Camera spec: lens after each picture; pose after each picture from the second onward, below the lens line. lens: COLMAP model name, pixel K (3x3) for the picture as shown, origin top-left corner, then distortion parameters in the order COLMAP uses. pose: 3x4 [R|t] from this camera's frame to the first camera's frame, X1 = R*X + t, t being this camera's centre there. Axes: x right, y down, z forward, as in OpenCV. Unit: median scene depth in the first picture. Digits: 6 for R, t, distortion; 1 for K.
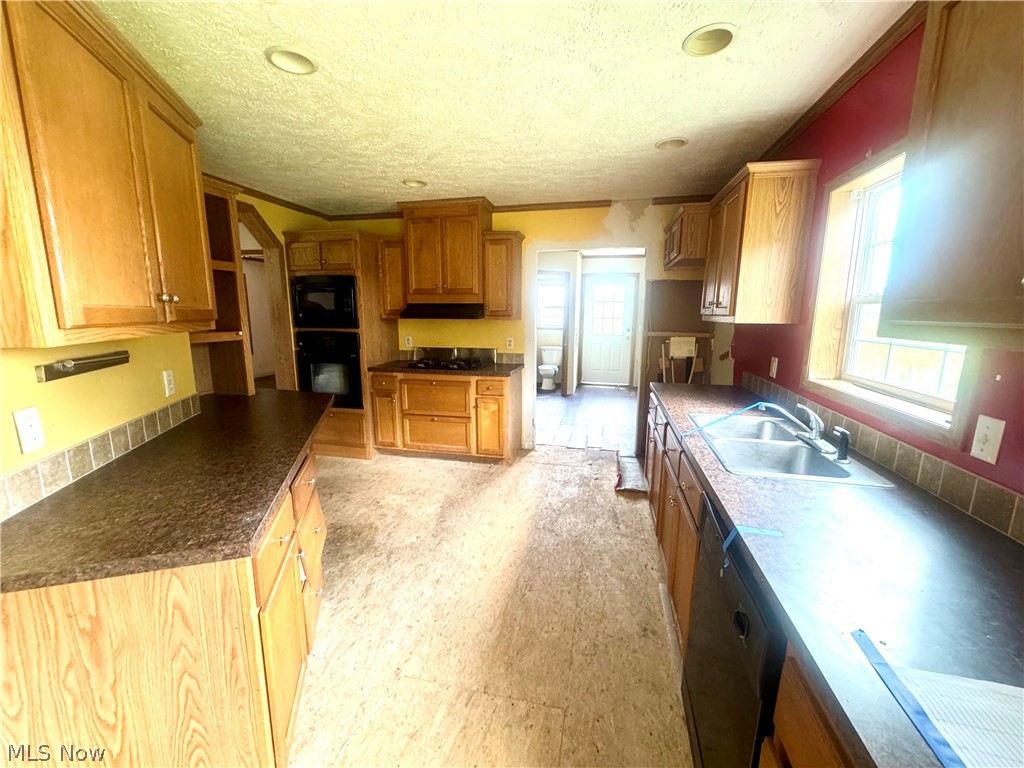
lens RADIAL K [[409.7, 0, 512.0], [0, 409.7, 384.0], [0, 0, 1]] dist [0.000011, 0.000022]
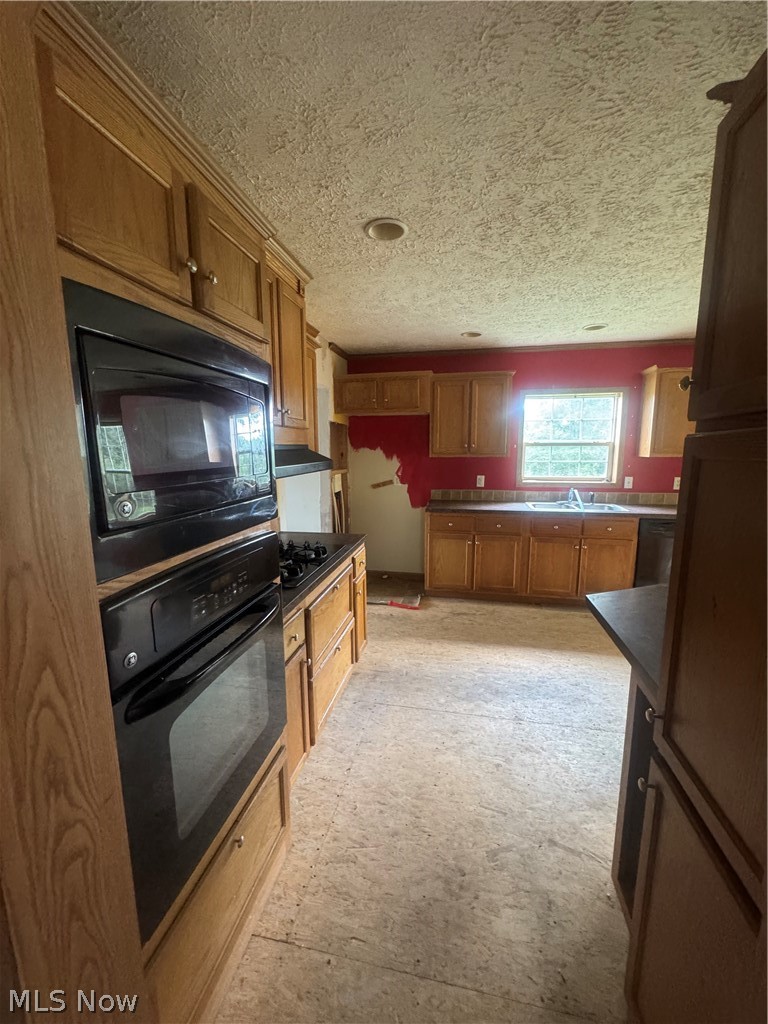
lens RADIAL K [[409.7, 0, 384.0], [0, 409.7, 512.0], [0, 0, 1]] dist [0.000011, 0.000022]
pose [[-0.033492, -0.164018, 0.985889, -0.696907], [0.181931, 0.968961, 0.167382, -0.175446], [-0.982741, 0.184969, -0.002612, 0.878364]]
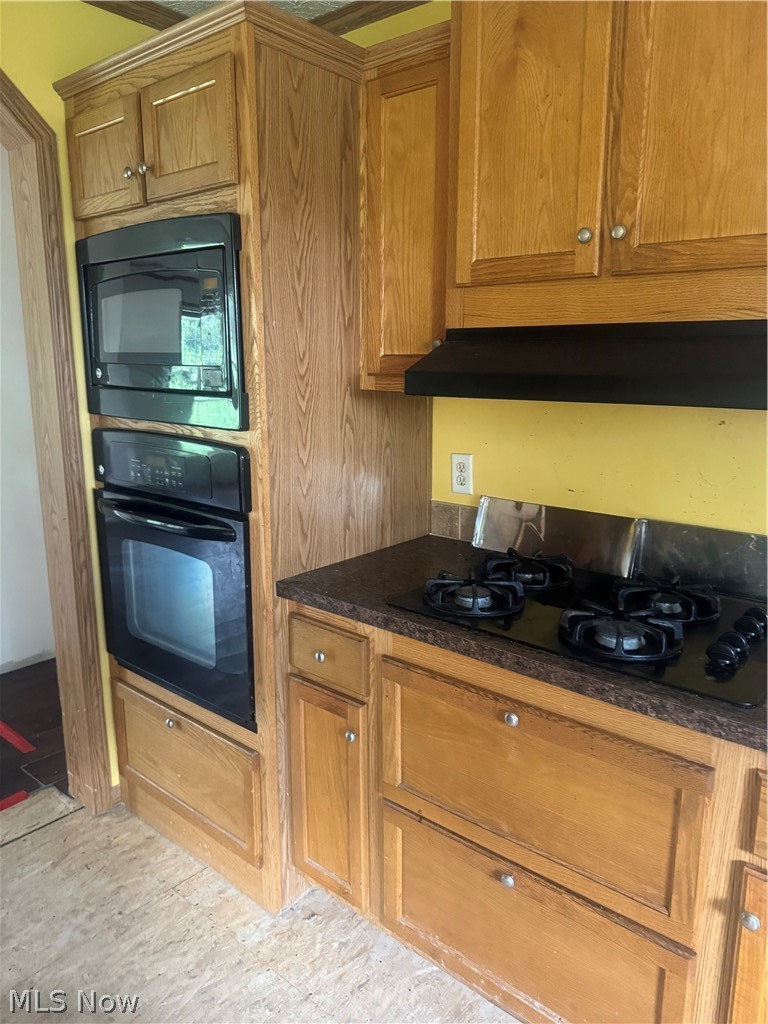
lens RADIAL K [[737.4, 0, 384.0], [0, 737.4, 512.0], [0, 0, 1]] dist [0.007194, -0.000205]
pose [[0.890857, 0.095597, -0.444111, -0.090694], [-0.083485, 0.995409, 0.046802, -0.110542], [0.446546, -0.004617, 0.894749, 0.613426]]
